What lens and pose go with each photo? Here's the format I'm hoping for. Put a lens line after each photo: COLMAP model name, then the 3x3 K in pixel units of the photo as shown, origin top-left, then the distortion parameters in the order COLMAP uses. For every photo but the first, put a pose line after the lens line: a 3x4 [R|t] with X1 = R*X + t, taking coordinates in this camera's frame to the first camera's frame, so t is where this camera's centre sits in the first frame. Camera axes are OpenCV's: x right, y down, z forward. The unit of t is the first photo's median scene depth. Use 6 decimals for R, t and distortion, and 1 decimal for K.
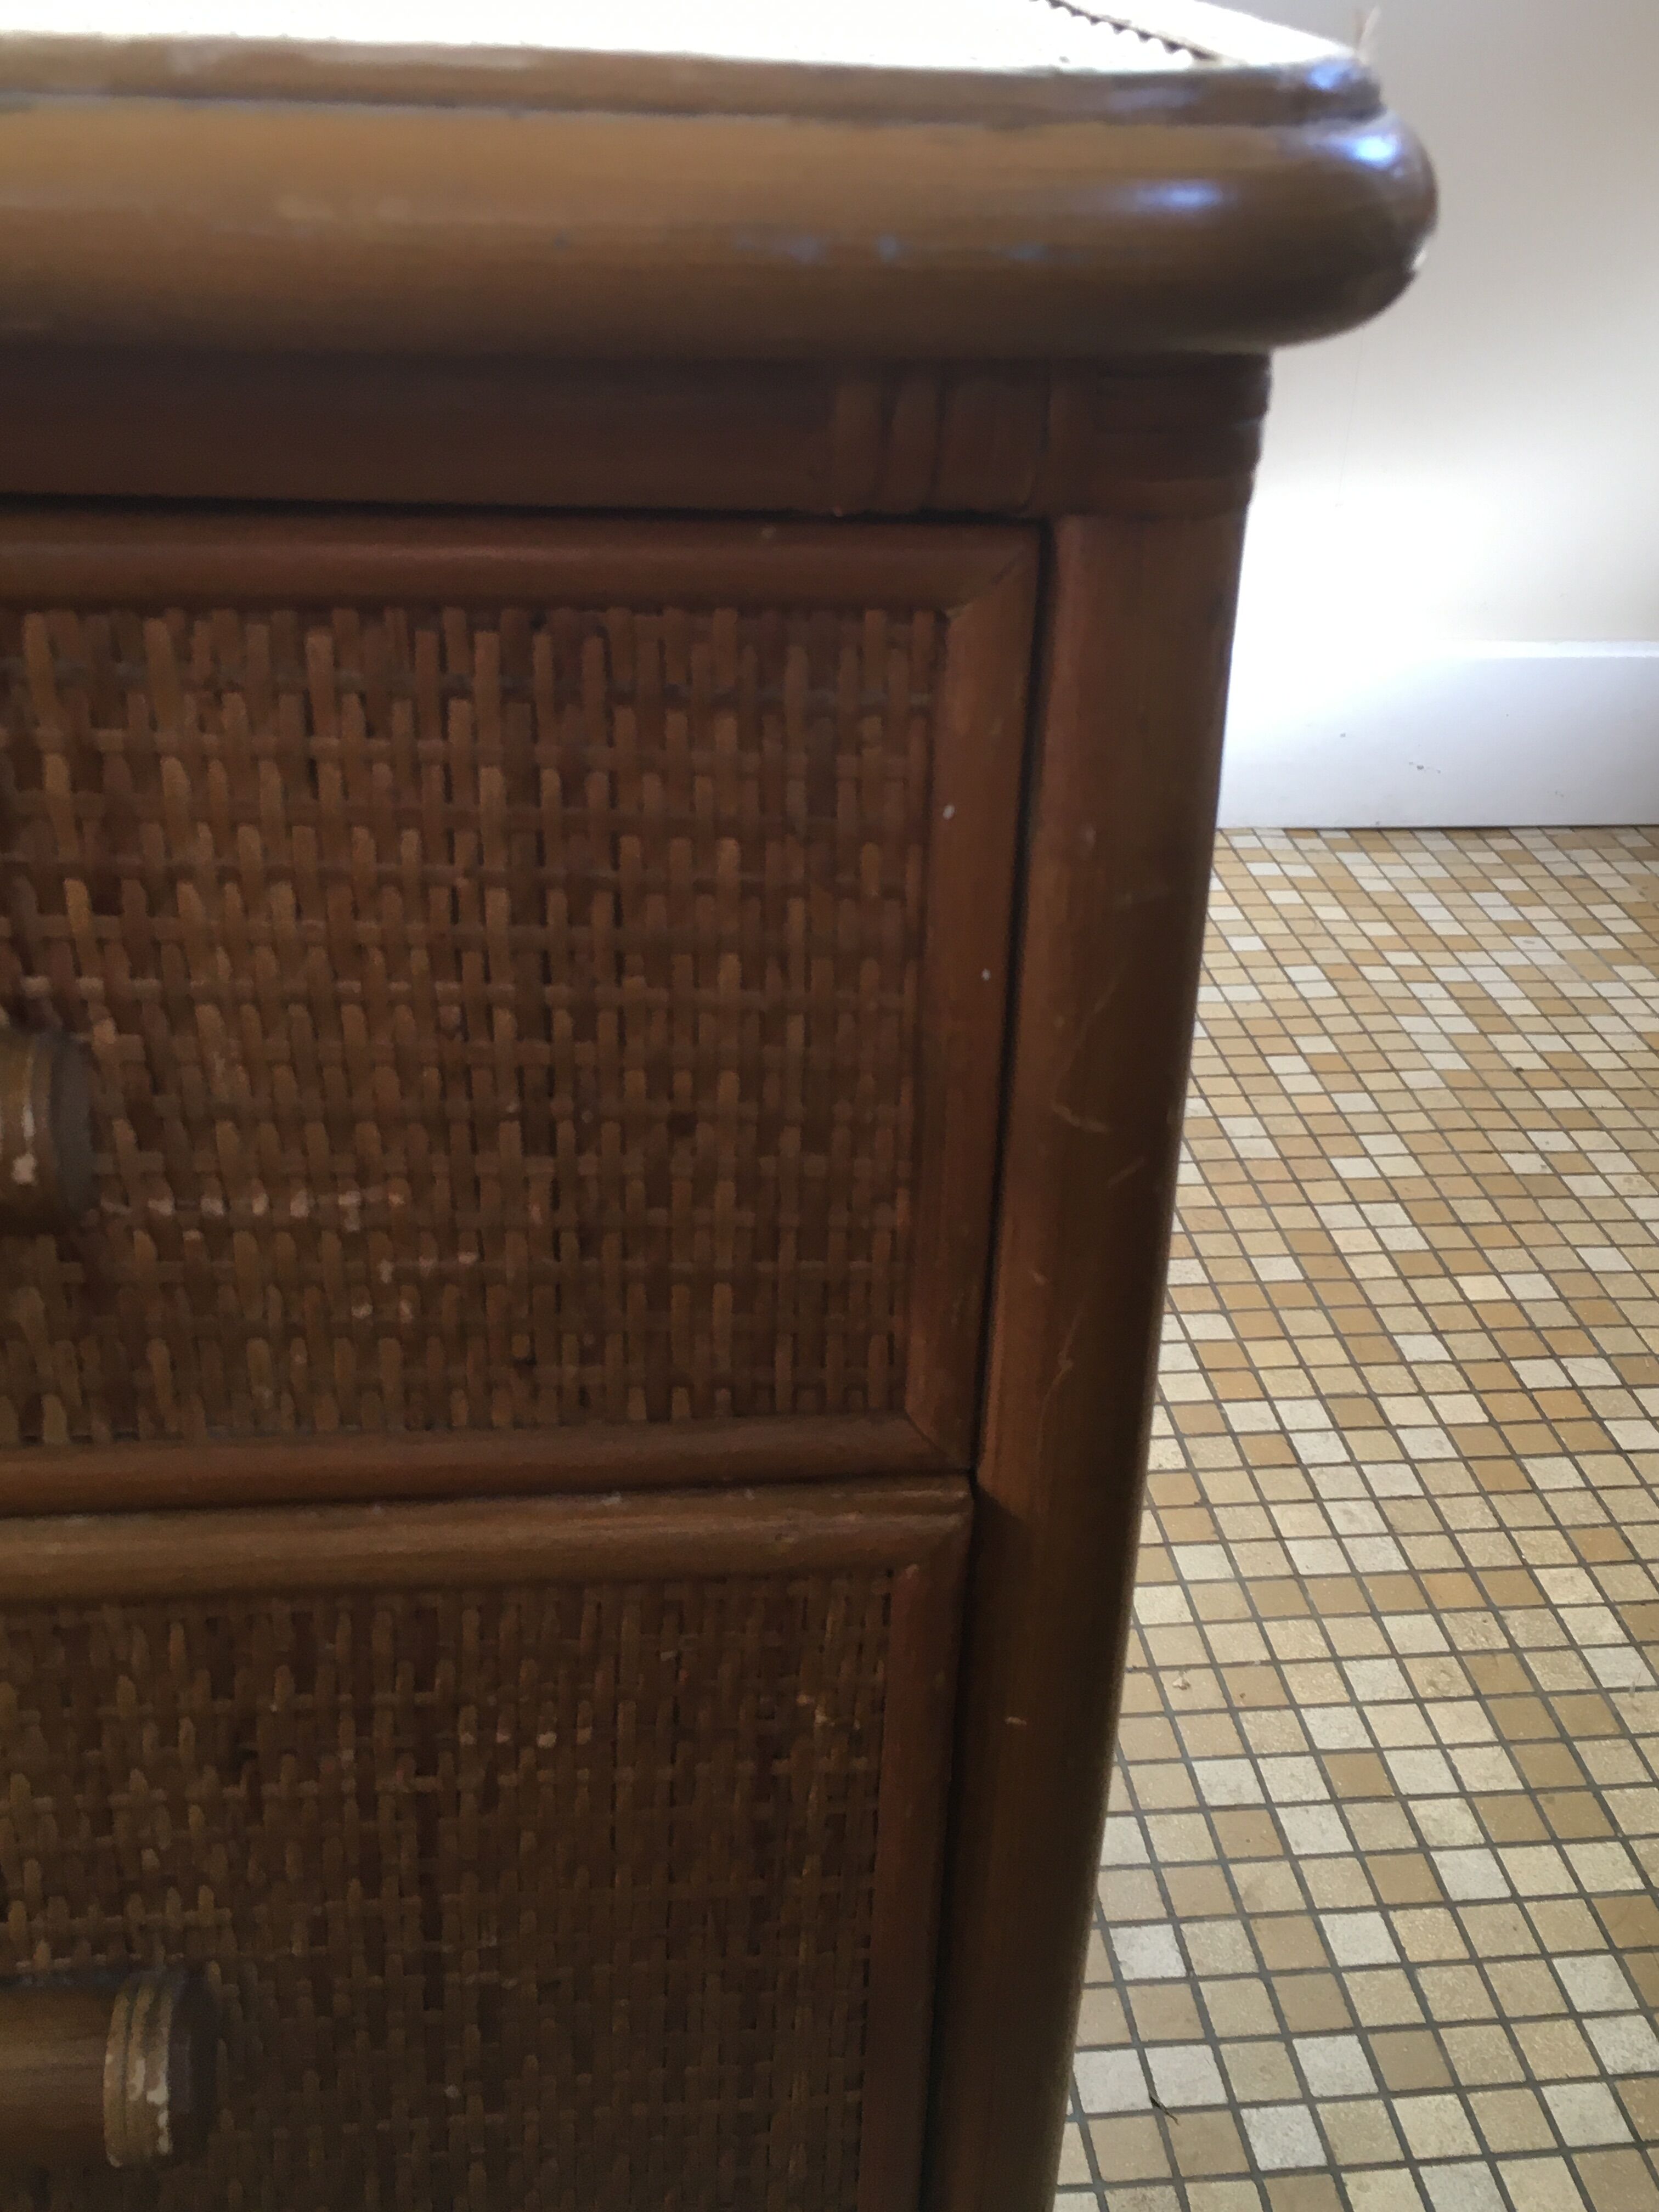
lens RADIAL K [[2307.8, 0, 825.0], [0, 2307.8, 1099.7], [0, 0, 1]] dist [0.077213, -0.107670]
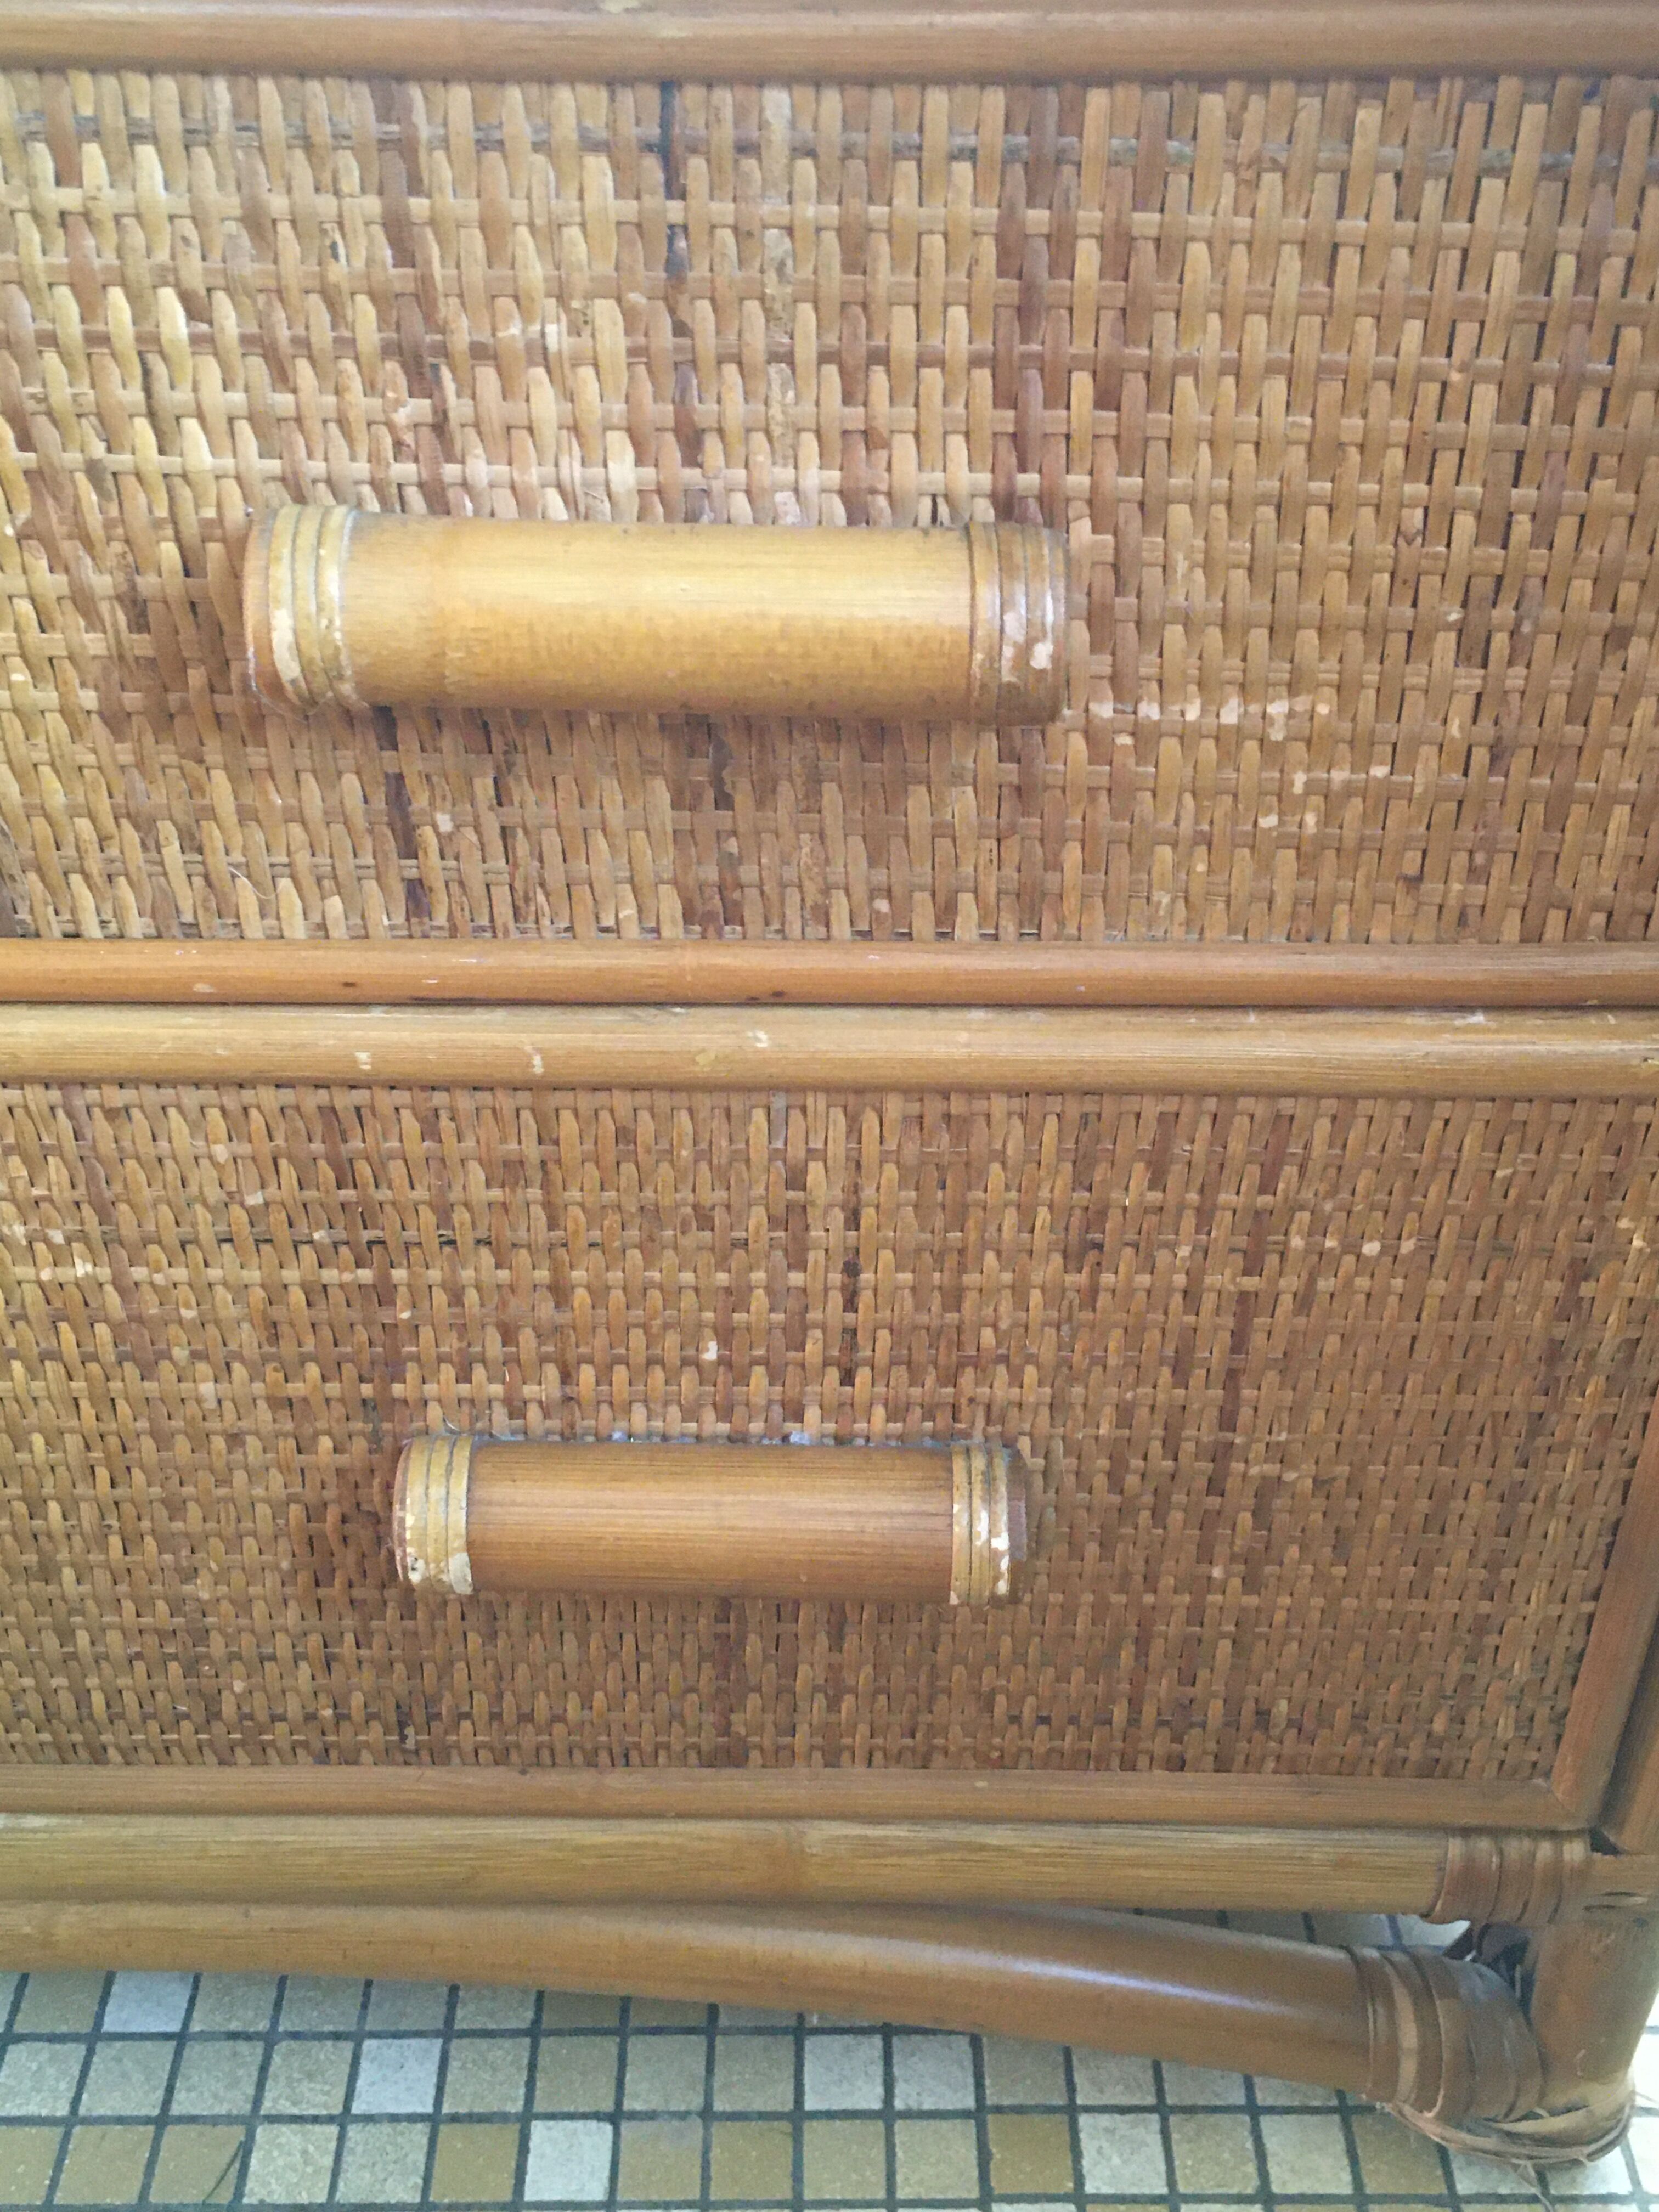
lens RADIAL K [[2295.4, 0, 836.6], [0, 2295.4, 1093.6], [0, 0, 1]] dist [0.069838, -0.093228]
pose [[0.993007, 0.039694, -0.111181, -0.125967], [-0.024443, 0.990500, 0.135322, 0.035655], [0.115496, -0.131659, 0.984544, -0.025899]]
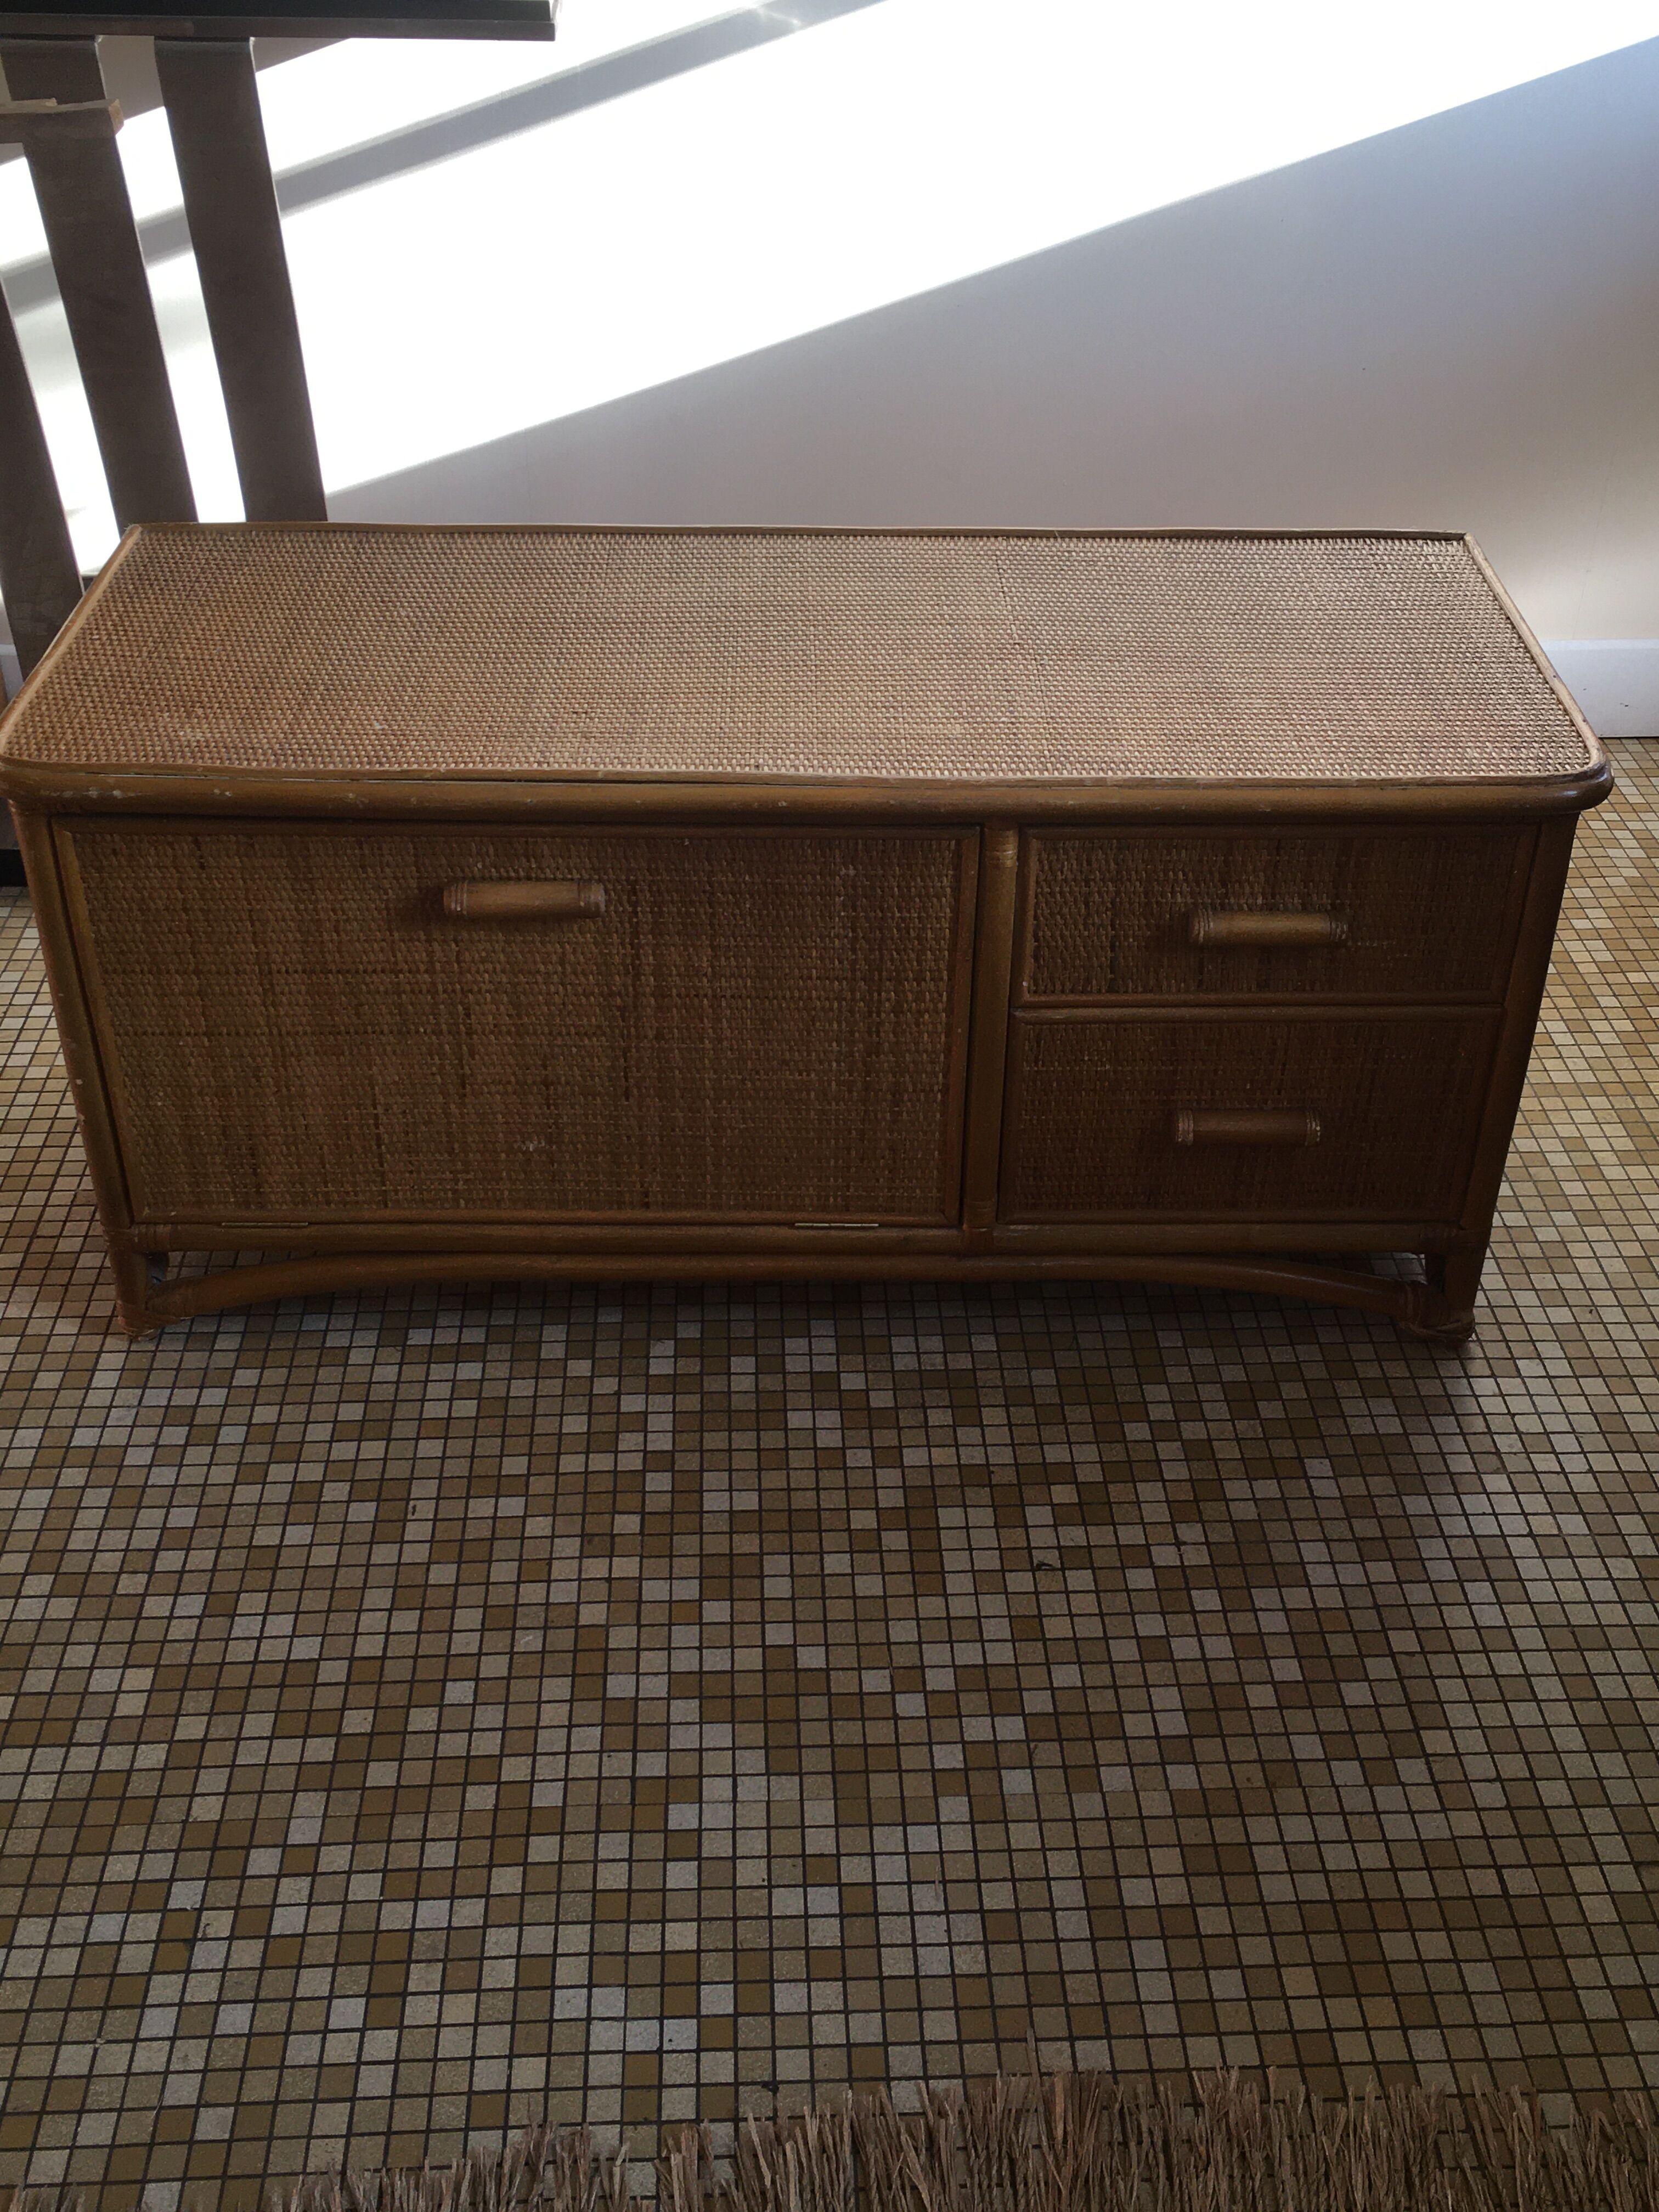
lens RADIAL K [[2295.3, 0, 833.7], [0, 2295.3, 1099.2], [0, 0, 1]] dist [0.071515, -0.072514]
pose [[0.996894, 0.023511, -0.075158, -0.467875], [-0.014864, 0.993414, 0.113608, -0.066105], [0.077334, -0.112138, 0.990679, -1.878506]]
